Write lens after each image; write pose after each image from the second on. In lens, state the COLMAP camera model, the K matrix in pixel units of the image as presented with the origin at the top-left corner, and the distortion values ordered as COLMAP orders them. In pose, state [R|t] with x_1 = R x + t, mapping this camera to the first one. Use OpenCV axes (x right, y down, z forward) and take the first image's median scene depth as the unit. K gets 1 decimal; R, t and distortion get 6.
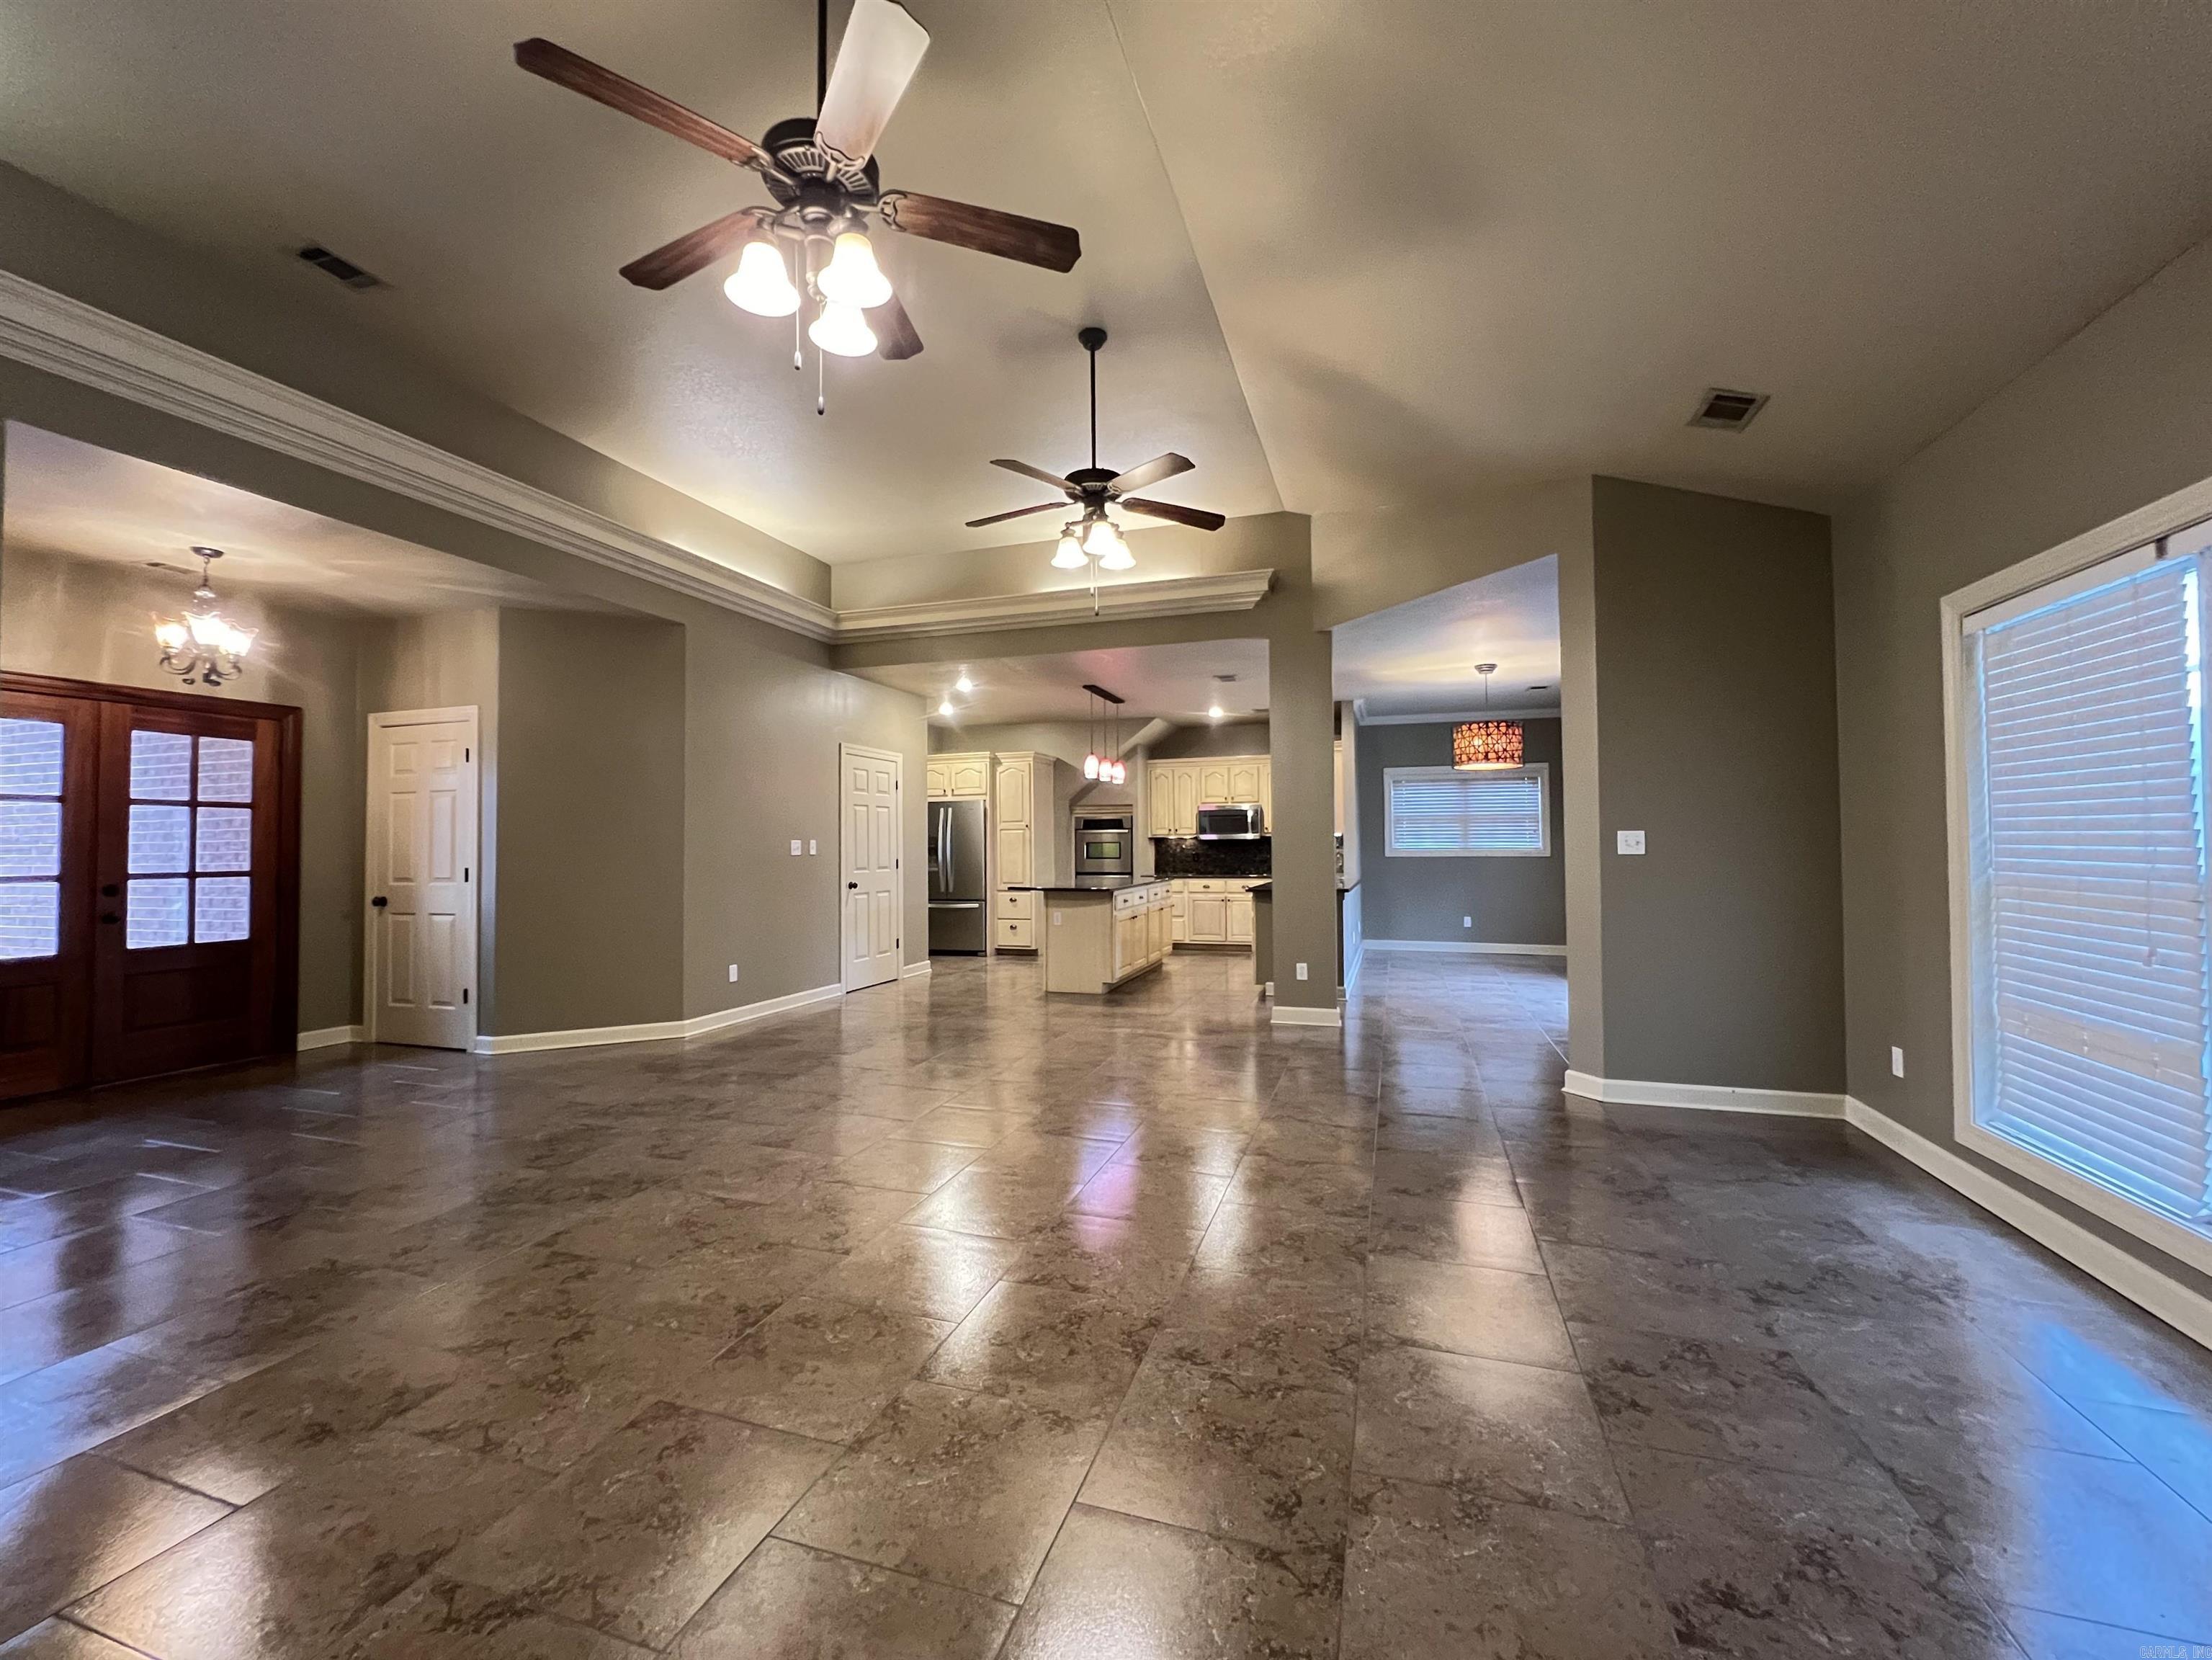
lens RADIAL K [[899.2, 0, 1096.4], [0, 899.2, 823.4], [0, 0, 1]] dist [-0.001426, -0.000129]
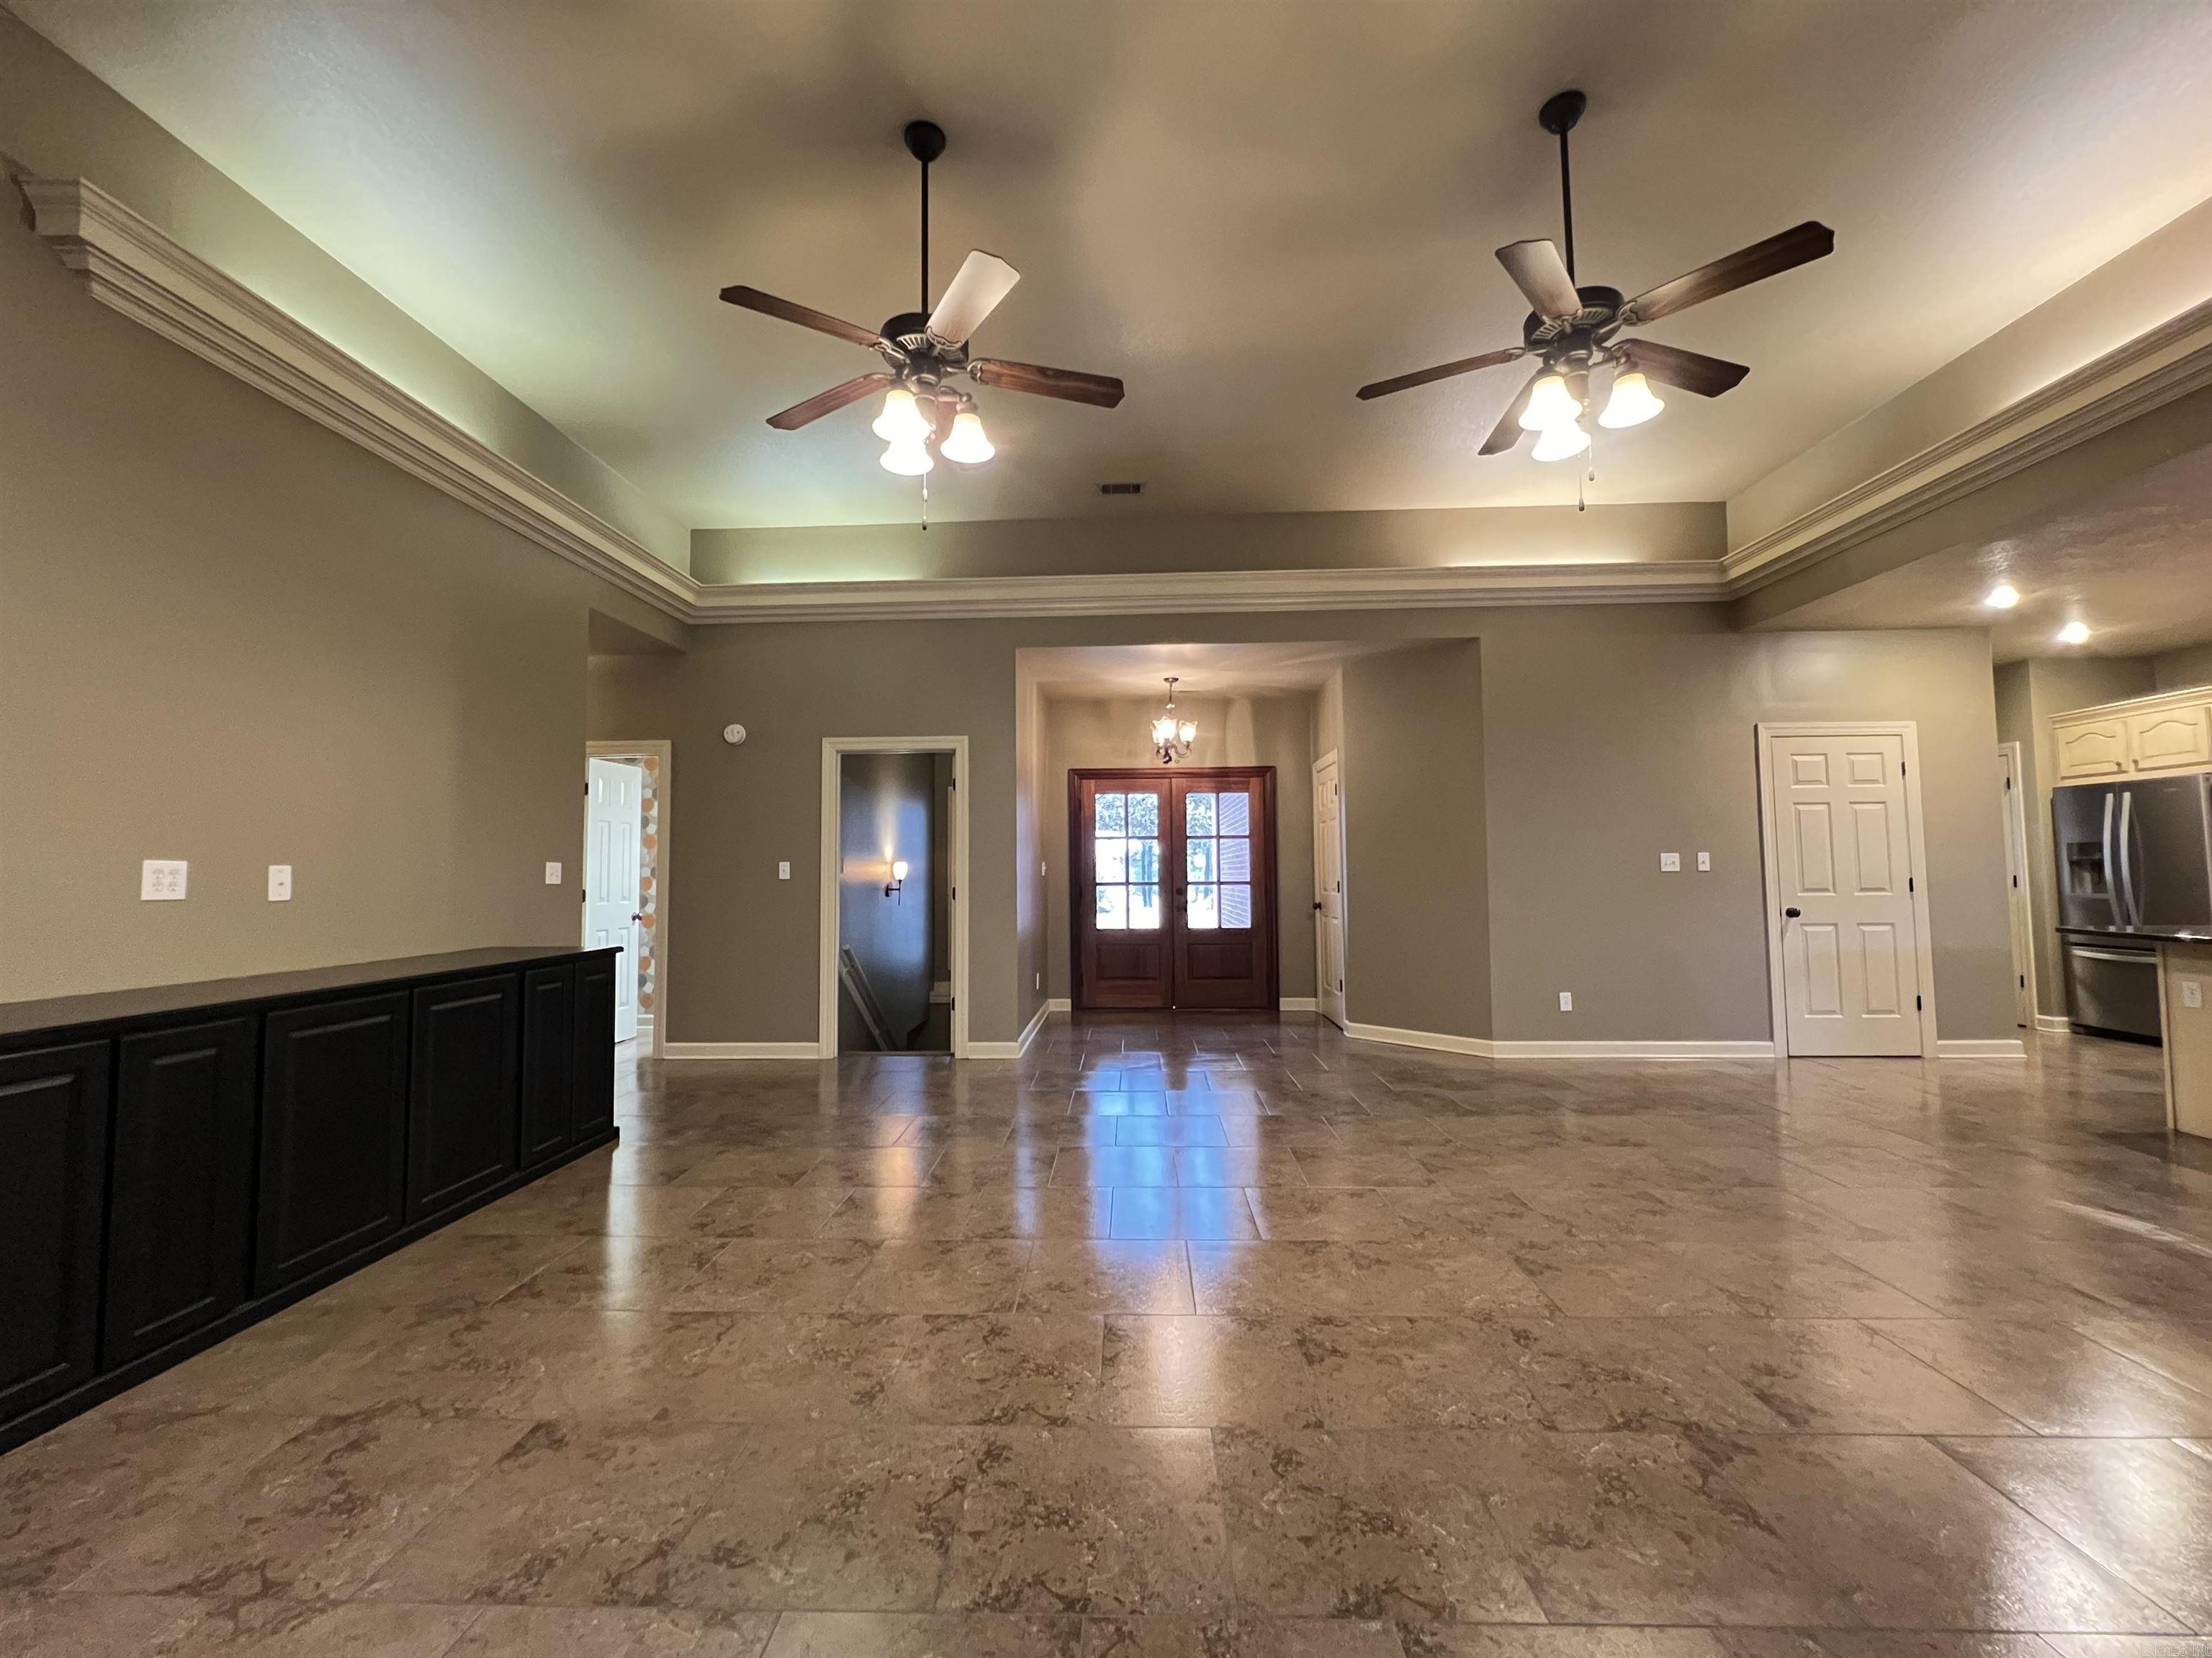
lens RADIAL K [[895.6, 0, 1102.7], [0, 895.6, 822.5], [0, 0, 1]] dist [0.000404, 0.000450]
pose [[0.281696, -0.050637, -0.958167, 0.390452], [0.031920, 0.998548, -0.043387, 0.012179], [0.958973, -0.018363, 0.282903, 0.345902]]
